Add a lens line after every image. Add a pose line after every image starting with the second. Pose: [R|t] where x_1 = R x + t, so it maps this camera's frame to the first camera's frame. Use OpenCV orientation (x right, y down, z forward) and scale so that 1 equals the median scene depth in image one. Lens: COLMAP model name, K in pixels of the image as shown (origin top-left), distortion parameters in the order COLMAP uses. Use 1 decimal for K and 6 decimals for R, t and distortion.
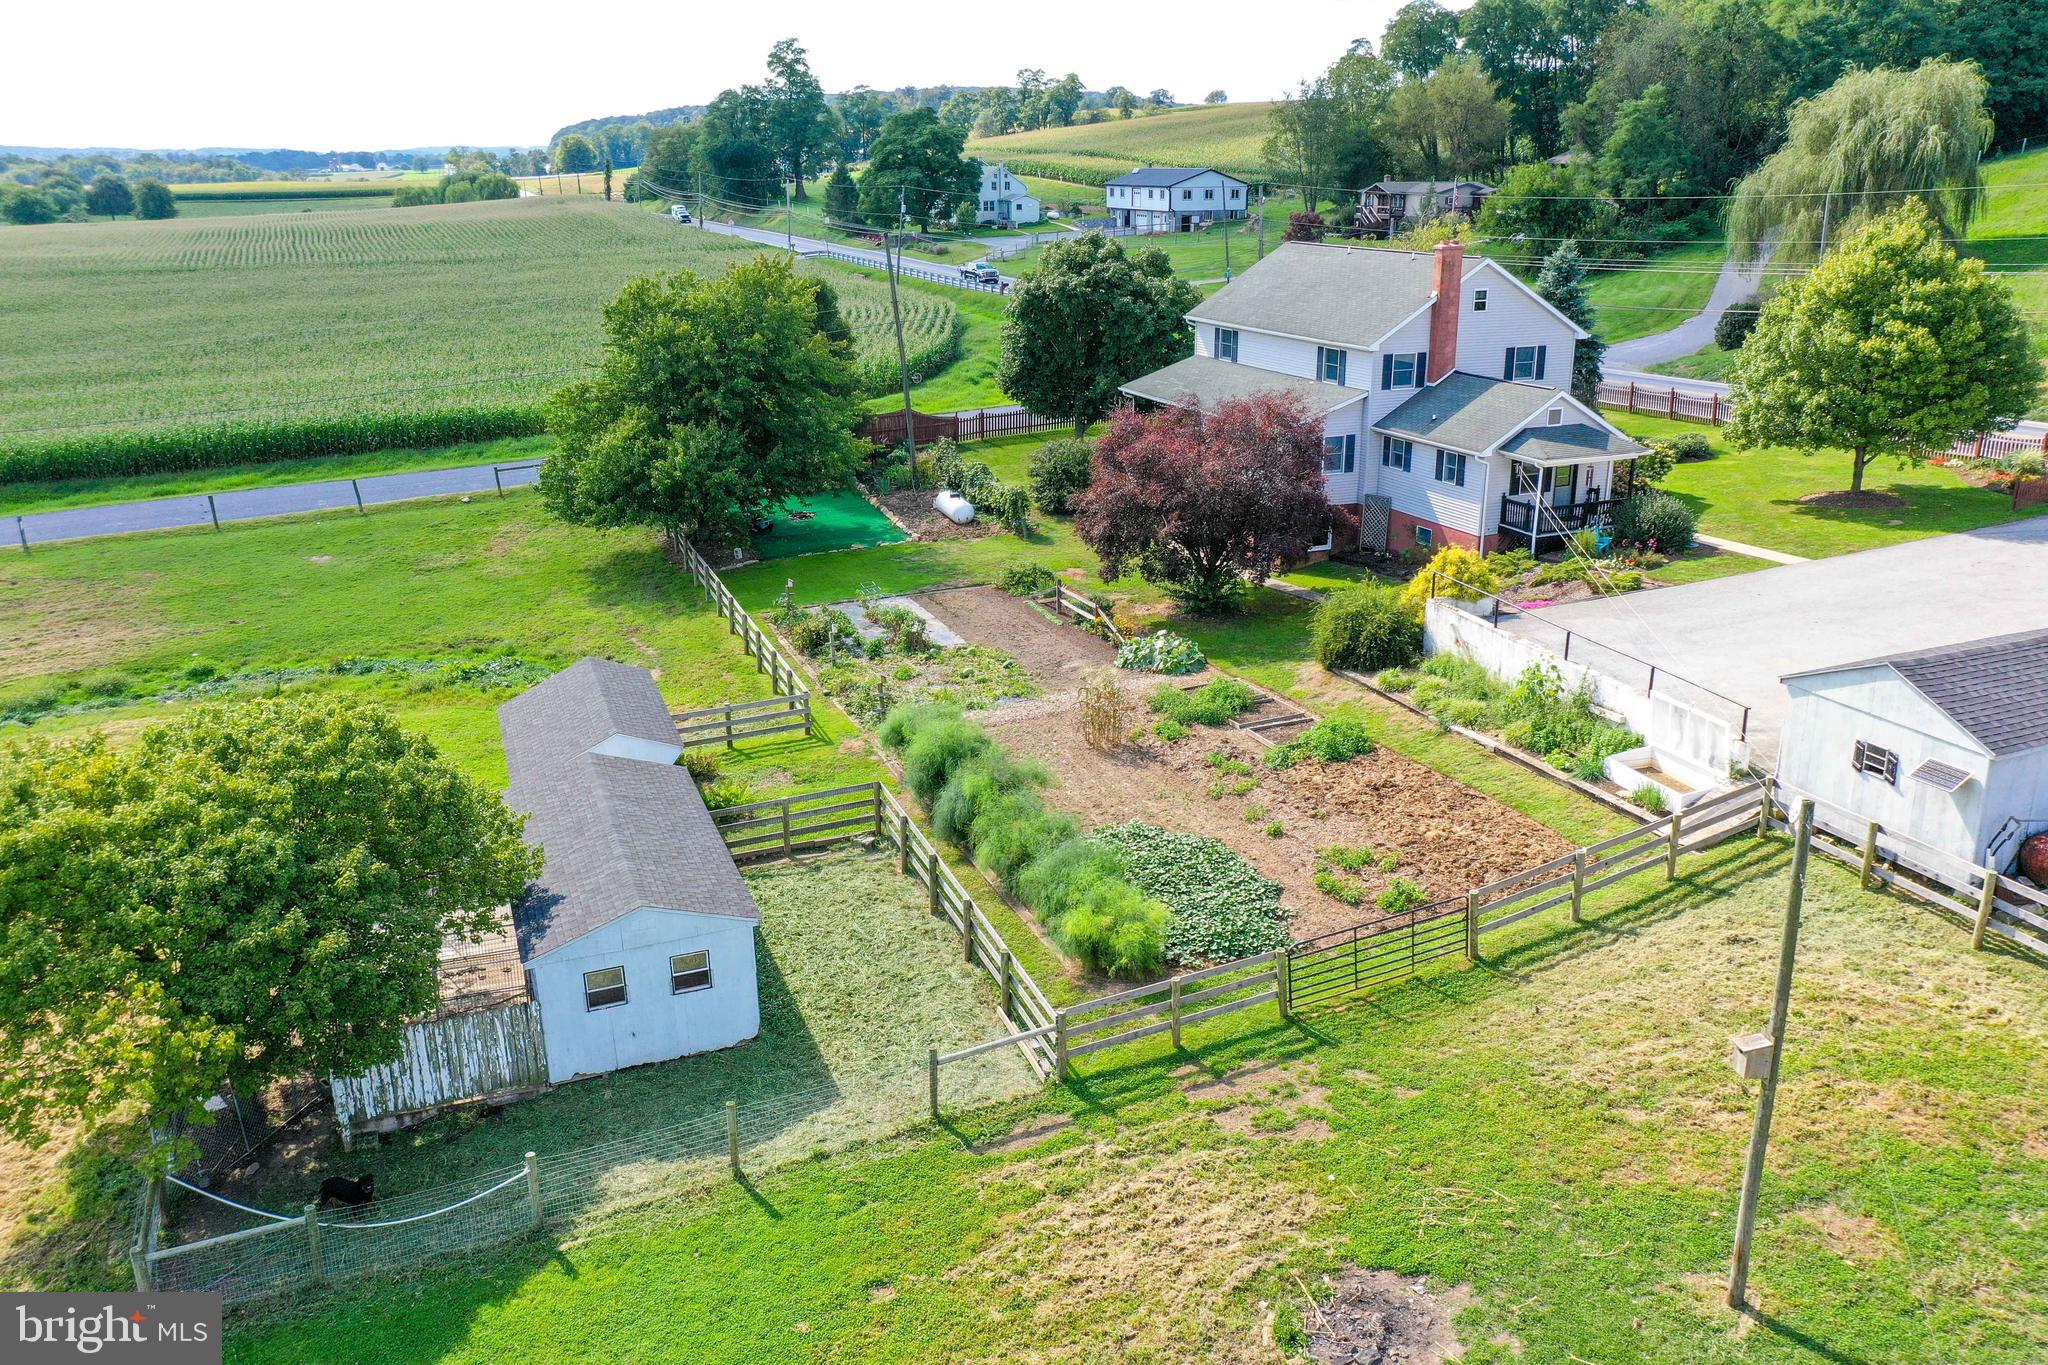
lens RADIAL K [[1549.1, 0, 1062.5], [0, 1549.1, 651.9], [0, 0, 1]] dist [-0.009278, -0.001922]
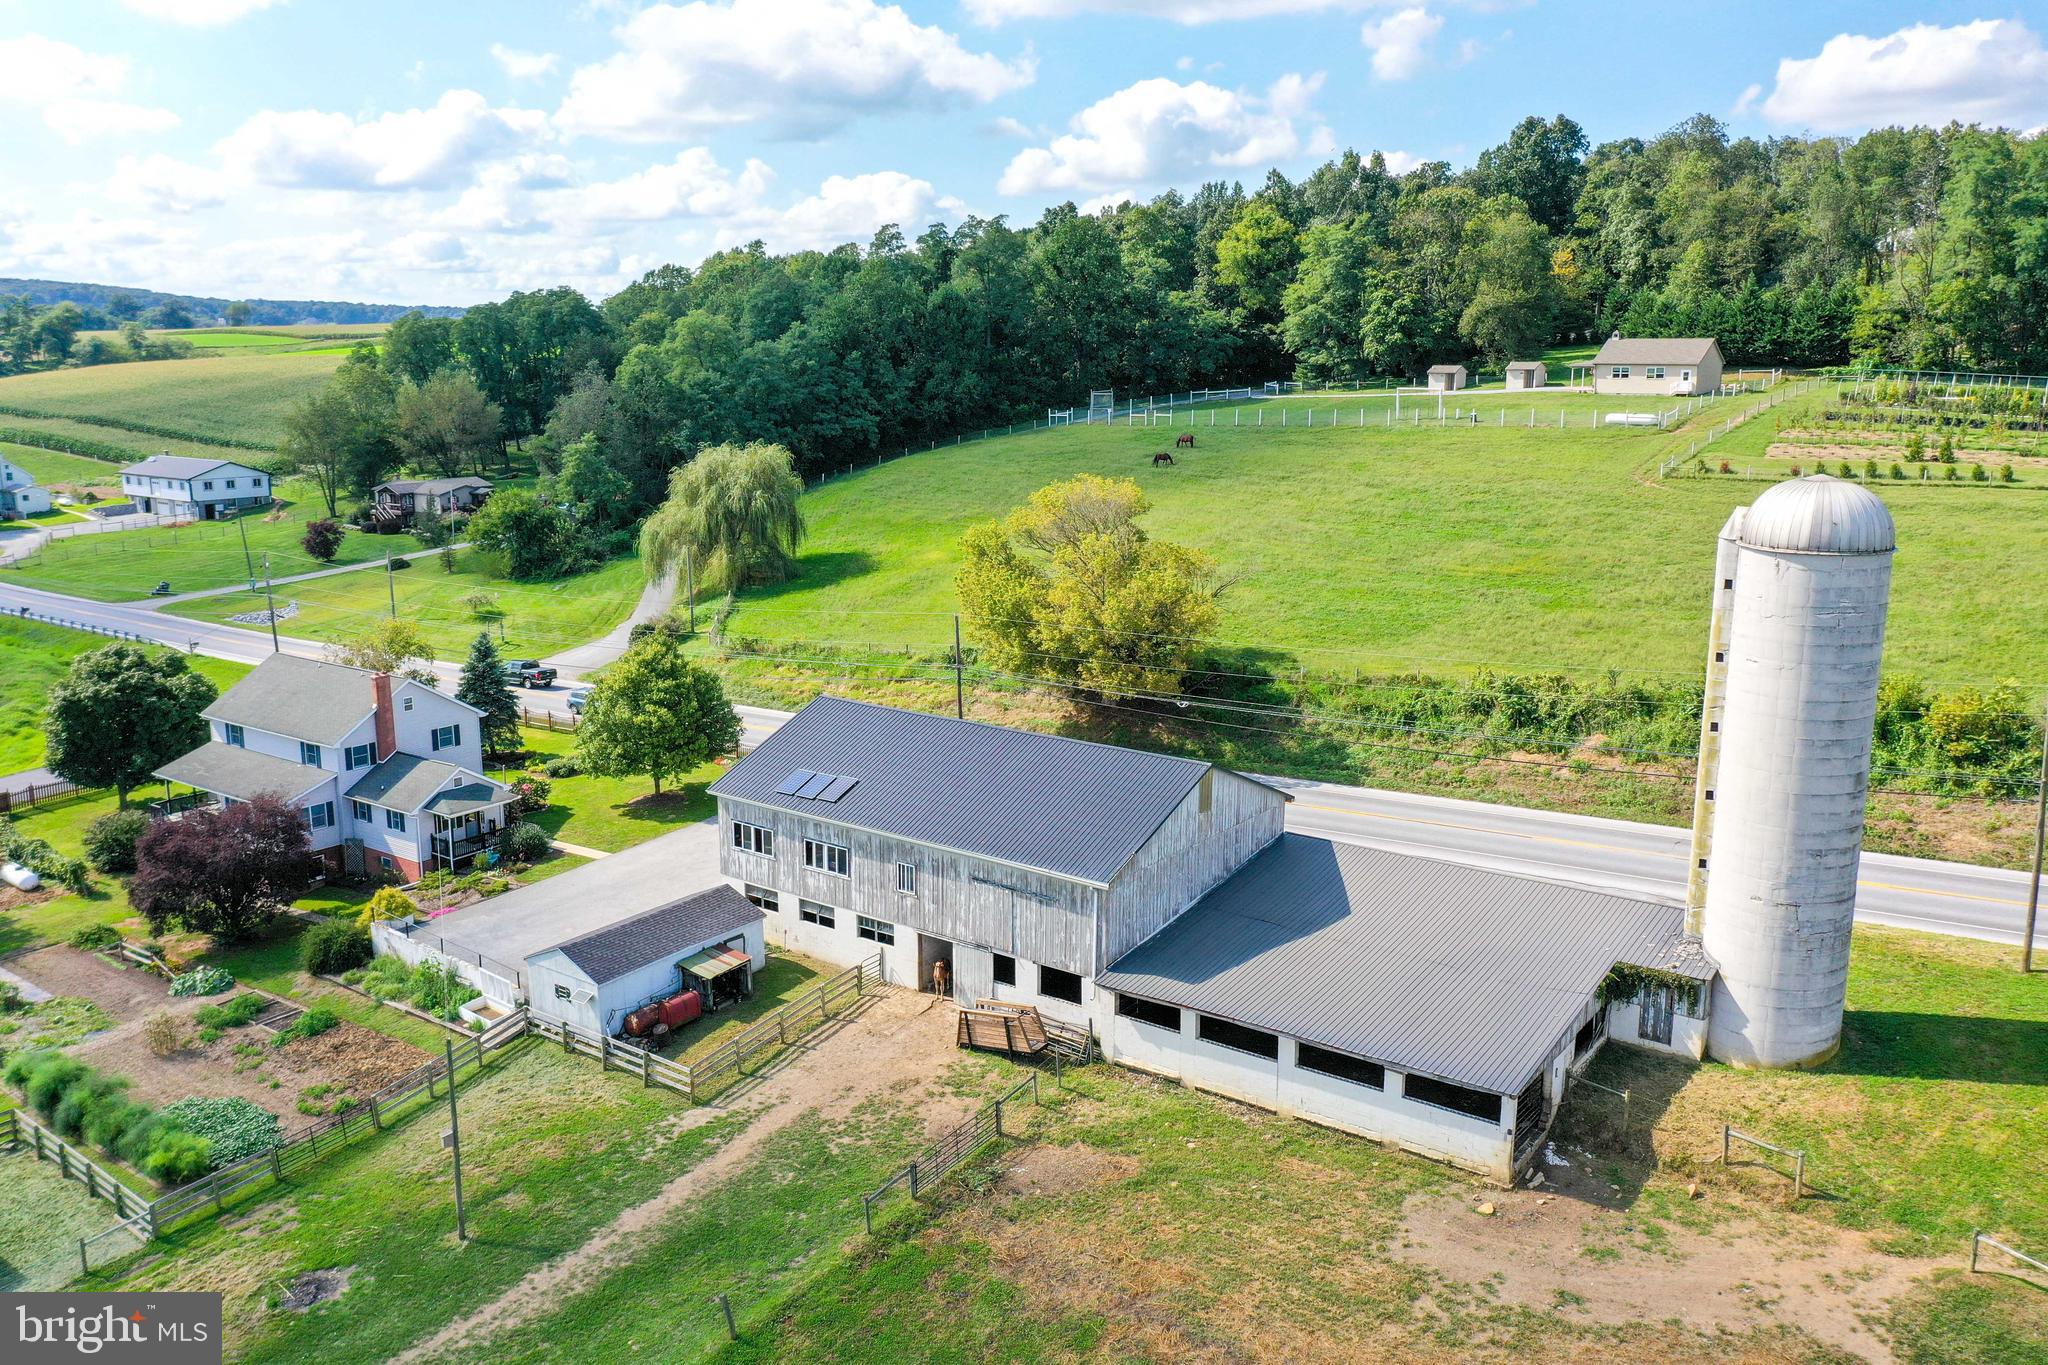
lens RADIAL K [[1565.4, 0, 1024.0], [0, 1565.4, 682.5], [0, 0, 1]] dist [-0.015402, 0.004669]
pose [[0.855544, -0.101904, 0.507602, 0.006215], [0.145964, 0.988142, -0.047641, -0.094348], [-0.496728, 0.114850, 0.860274, -0.741285]]
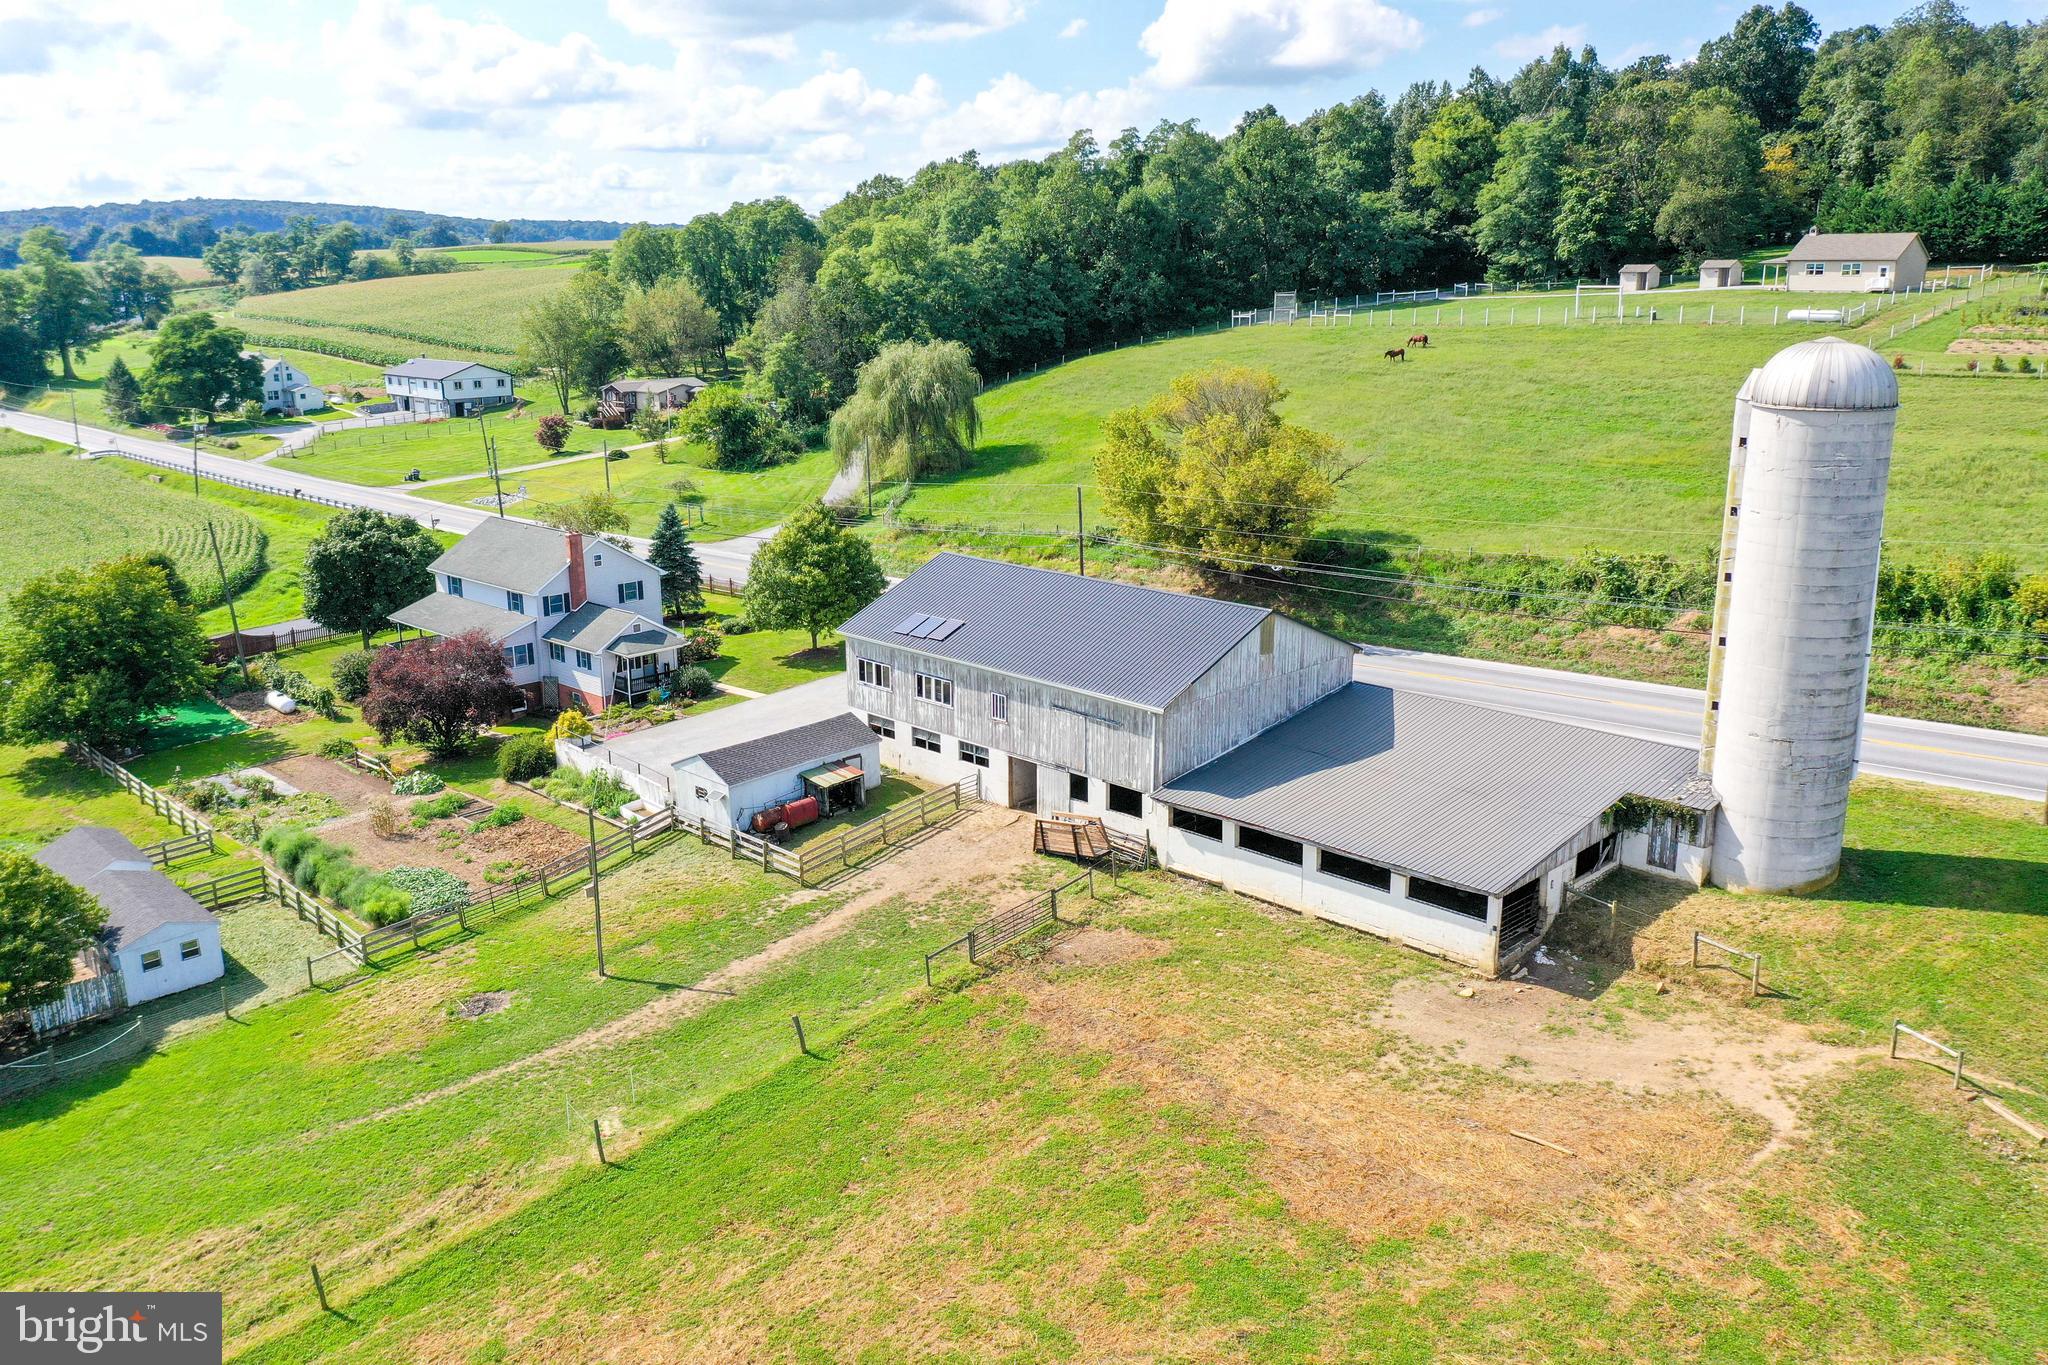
lens RADIAL K [[1568.6, 0, 1041.3], [0, 1568.6, 688.7], [0, 0, 1]] dist [-0.015998, 0.000265]
pose [[0.919259, -0.103497, 0.379803, 0.047382], [0.116871, 0.993071, -0.012257, -0.001714], [-0.375903, 0.055655, 0.924986, -0.935556]]
